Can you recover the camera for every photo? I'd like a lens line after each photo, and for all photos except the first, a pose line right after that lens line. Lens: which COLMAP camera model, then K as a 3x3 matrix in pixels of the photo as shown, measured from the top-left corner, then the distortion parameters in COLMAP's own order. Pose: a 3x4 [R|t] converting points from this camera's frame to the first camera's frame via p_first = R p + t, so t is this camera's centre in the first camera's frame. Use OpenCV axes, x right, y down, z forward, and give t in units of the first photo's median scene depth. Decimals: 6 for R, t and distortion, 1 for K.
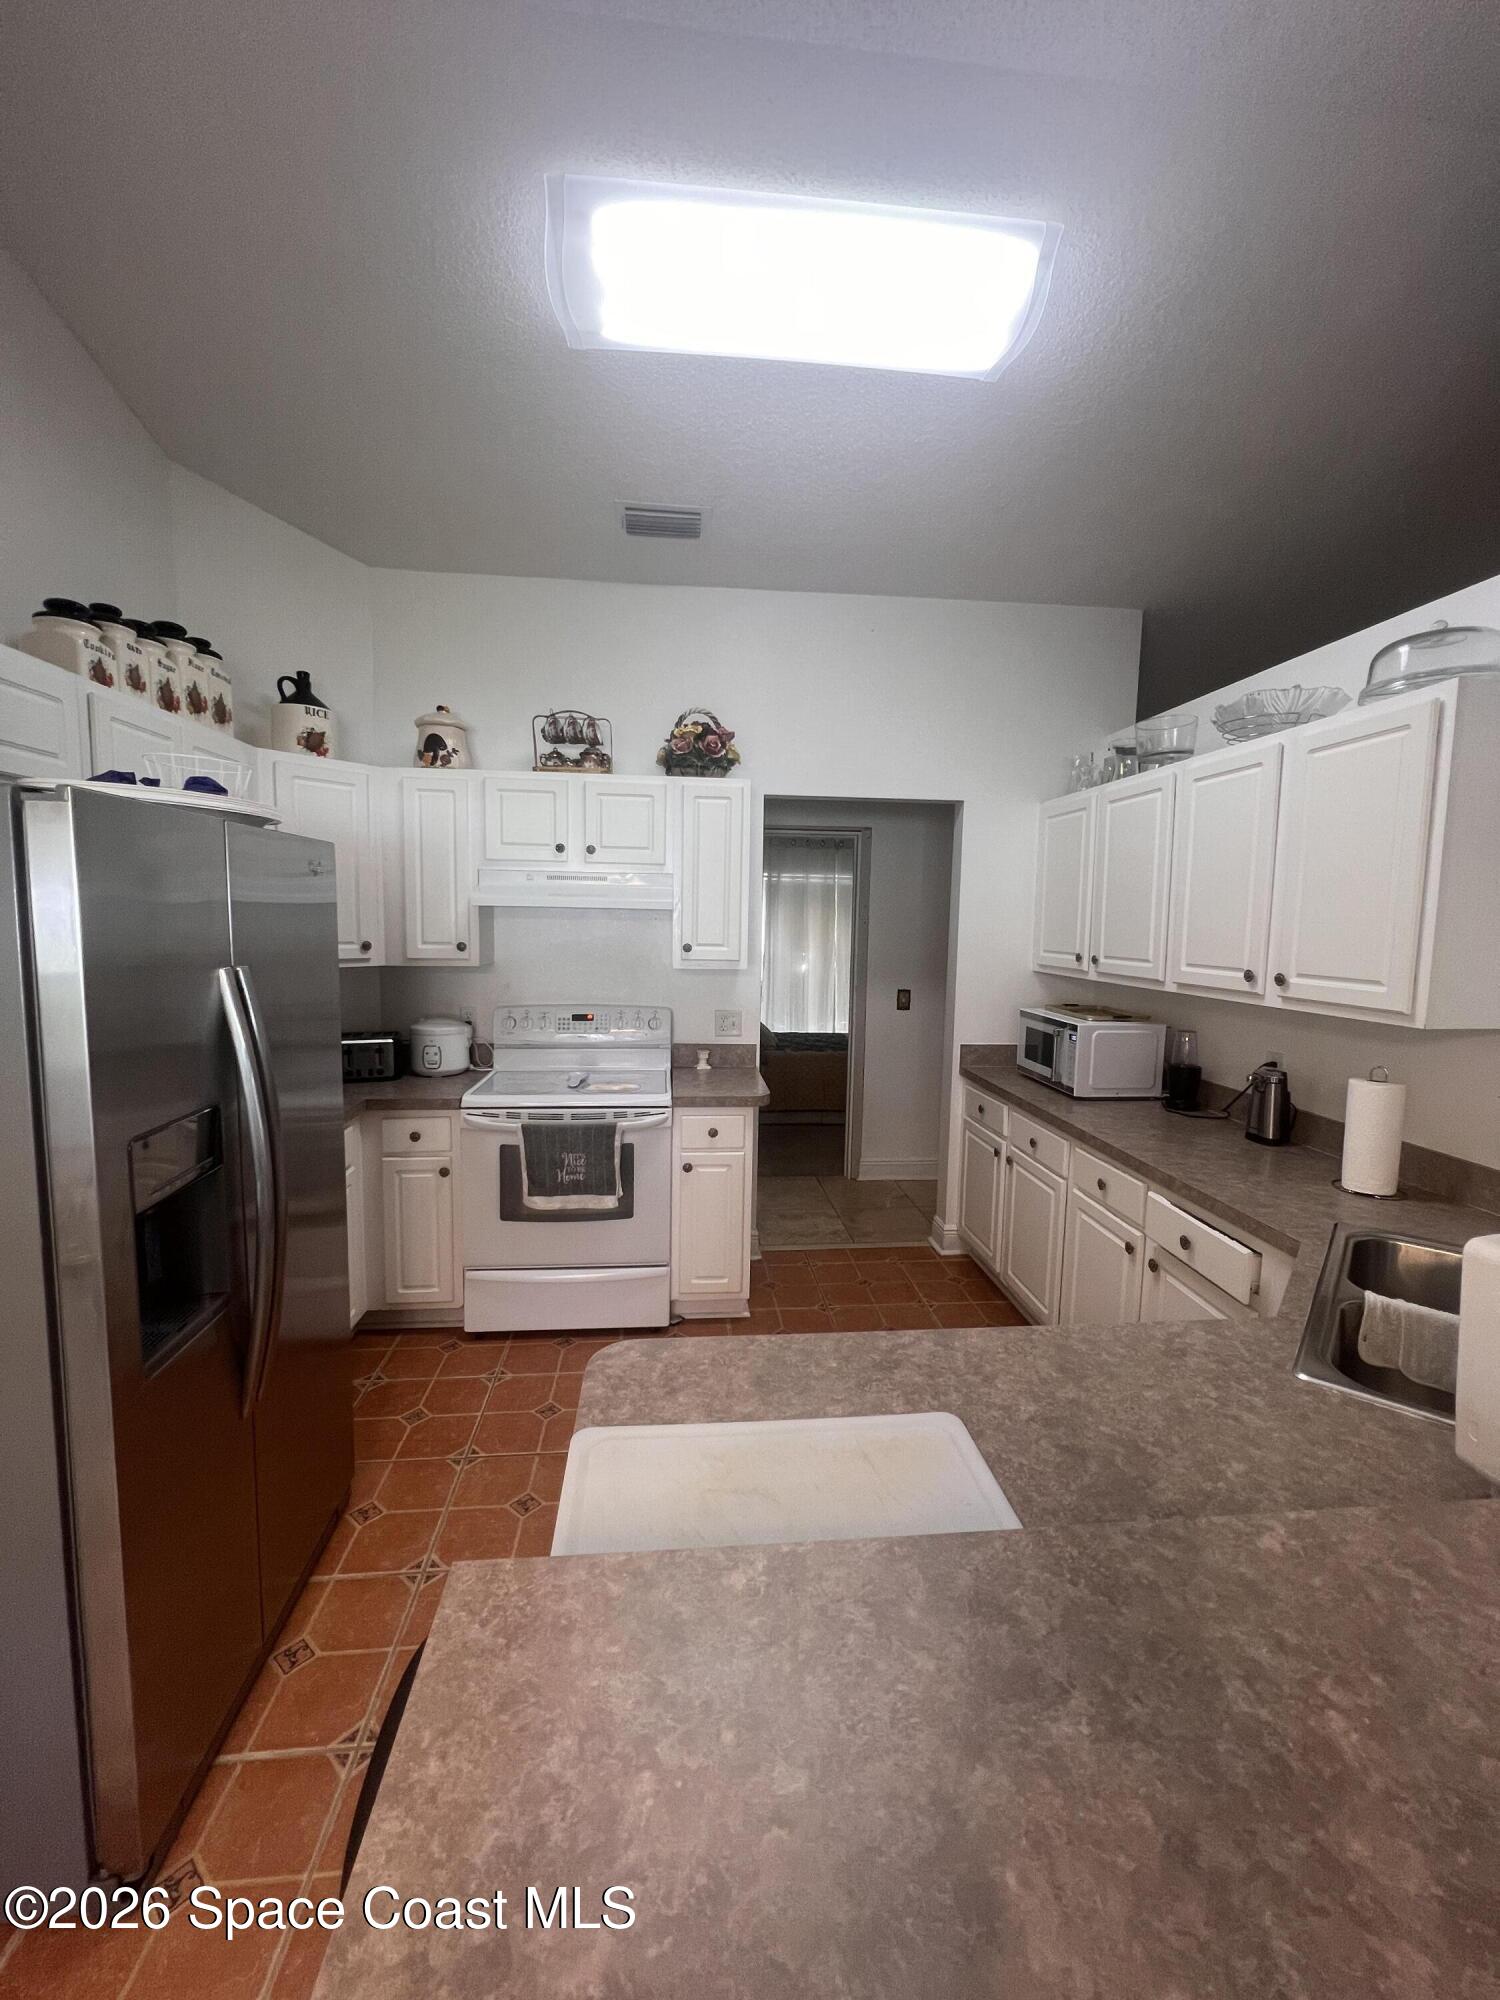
lens RADIAL K [[796.9, 0, 745.7], [0, 796.9, 996.8], [0, 0, 1]] dist [-0.004721, 0.001039]
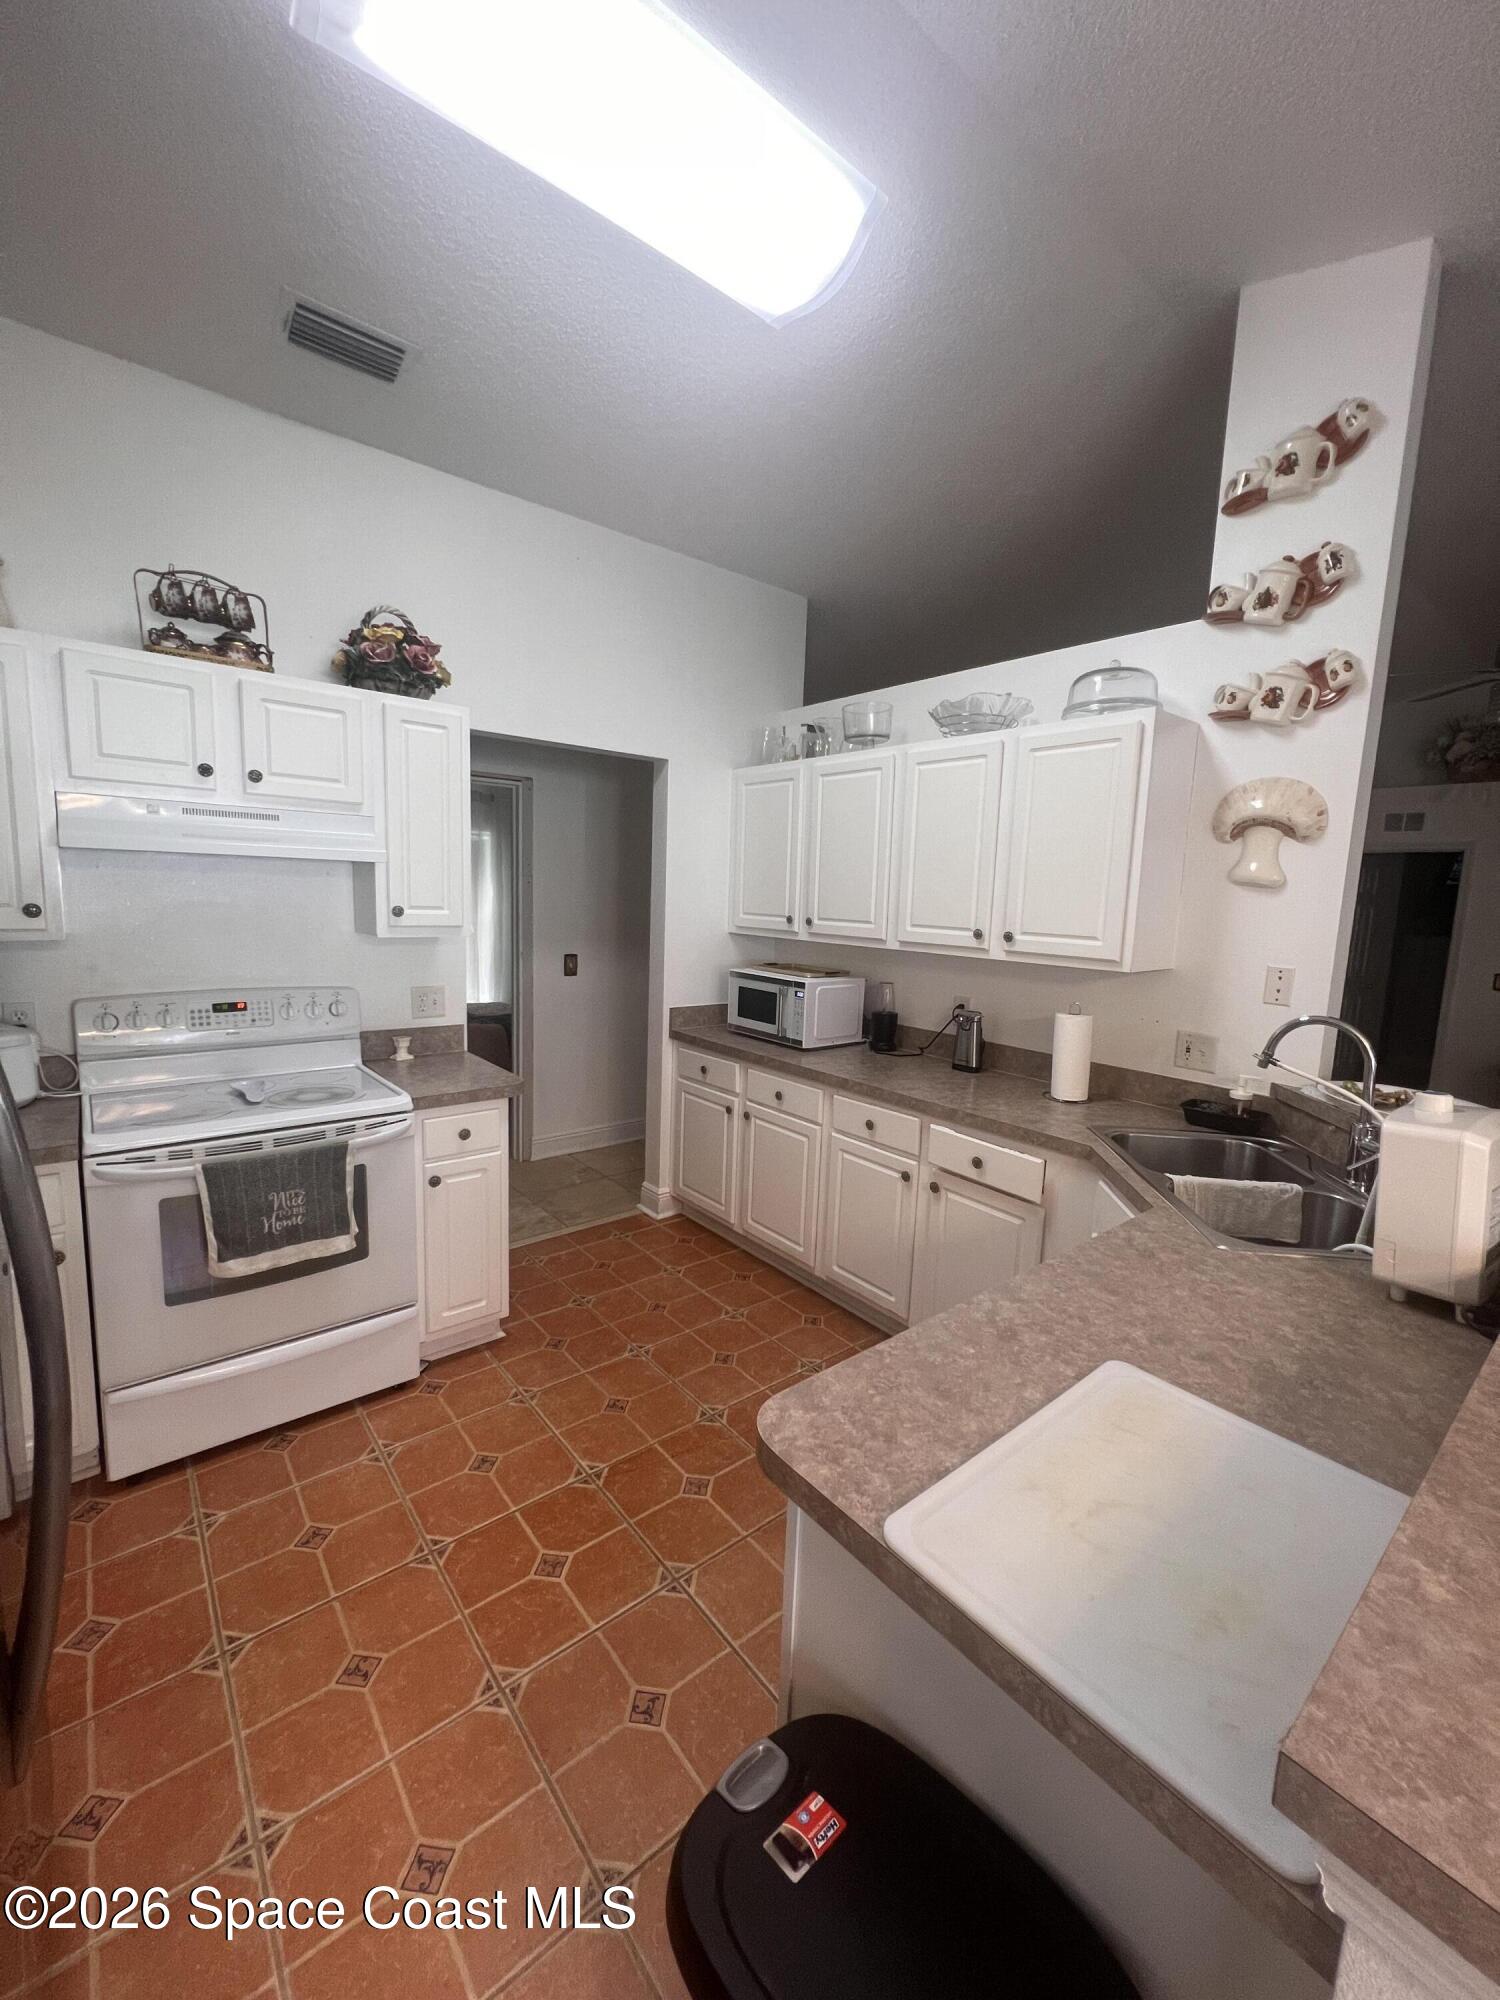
lens RADIAL K [[796.9, 0, 749.3], [0, 796.9, 997.7], [0, 0, 1]] dist [-0.004721, 0.001039]
pose [[0.829721, -0.061979, 0.554726, -0.253397], [0.034349, 0.997602, 0.060084, -0.011795], [-0.557120, -0.030799, 0.829861, 0.150655]]
